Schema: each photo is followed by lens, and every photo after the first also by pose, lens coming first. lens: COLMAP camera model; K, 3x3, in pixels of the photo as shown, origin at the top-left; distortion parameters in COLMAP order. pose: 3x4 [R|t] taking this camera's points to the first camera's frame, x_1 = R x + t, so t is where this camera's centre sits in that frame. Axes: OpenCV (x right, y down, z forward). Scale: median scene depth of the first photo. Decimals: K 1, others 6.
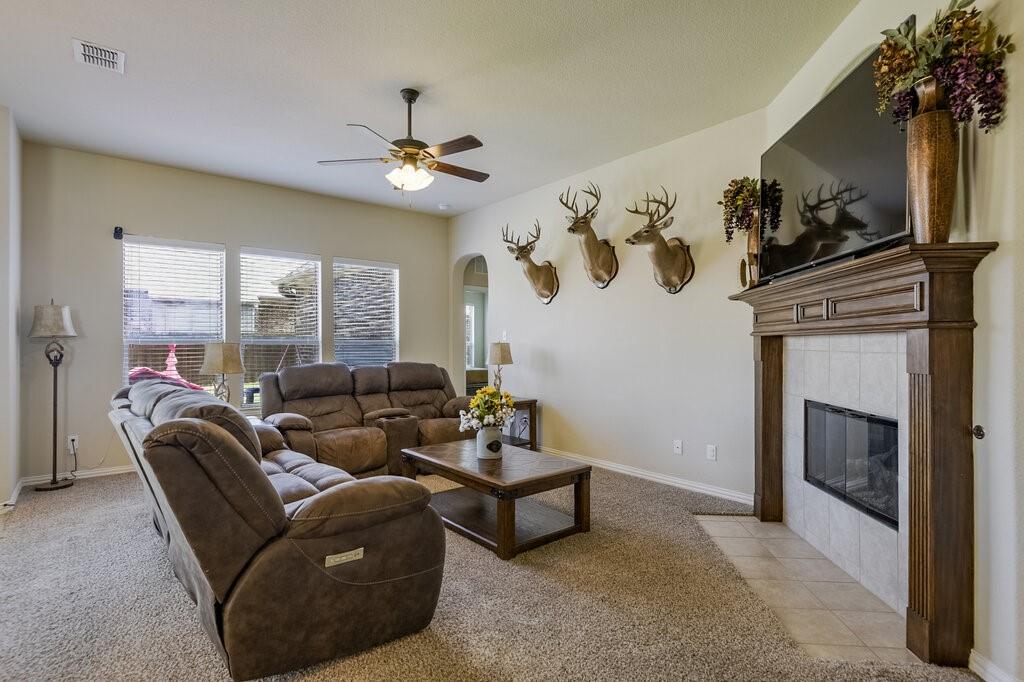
lens RADIAL K [[517.2, 0, 512.0], [0, 517.2, 341.0], [0, 0, 1]] dist [0.002927, -0.000374]
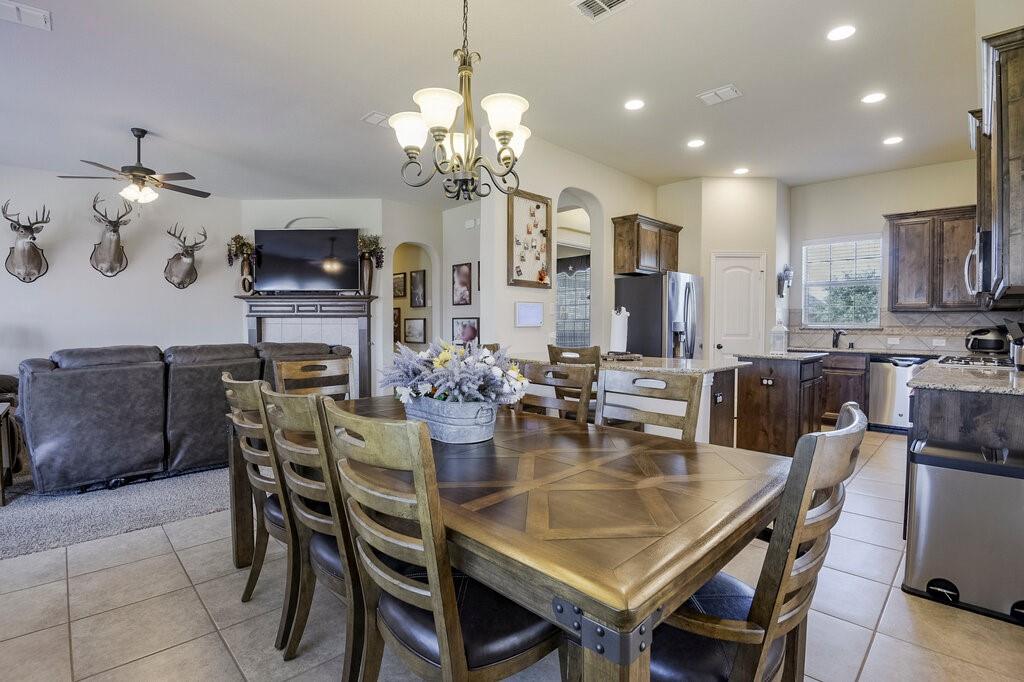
lens RADIAL K [[463.8, 0, 512.0], [0, 463.8, 341.0], [0, 0, 1]] dist [-0.017247, -0.014587]
pose [[-0.087280, -0.036507, 0.995515, -1.334336], [-0.007407, 0.999324, 0.035997, 0.010398], [-0.996156, -0.004232, -0.087491, 0.119041]]
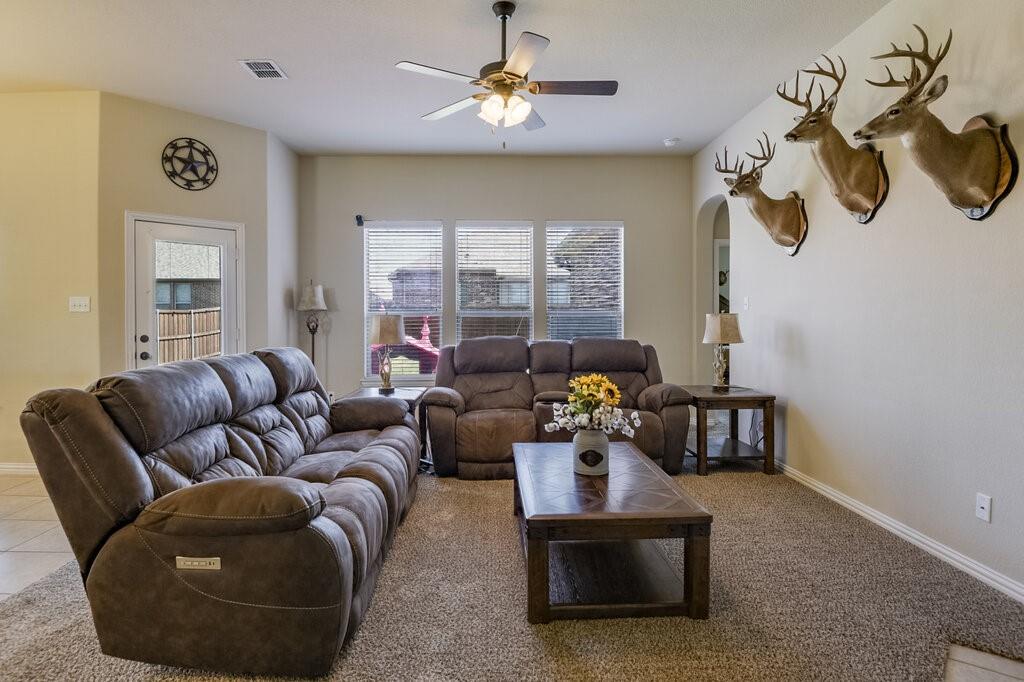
lens RADIAL K [[546.0, 0, 513.1], [0, 546.0, 320.5], [0, 0, 1]] dist [0.000463, -0.032443]
pose [[0.781314, 0.003360, -0.624129, 0.288151], [0.007617, 0.999860, 0.014918, 0.000290], [0.624091, -0.016409, 0.781179, 0.274882]]
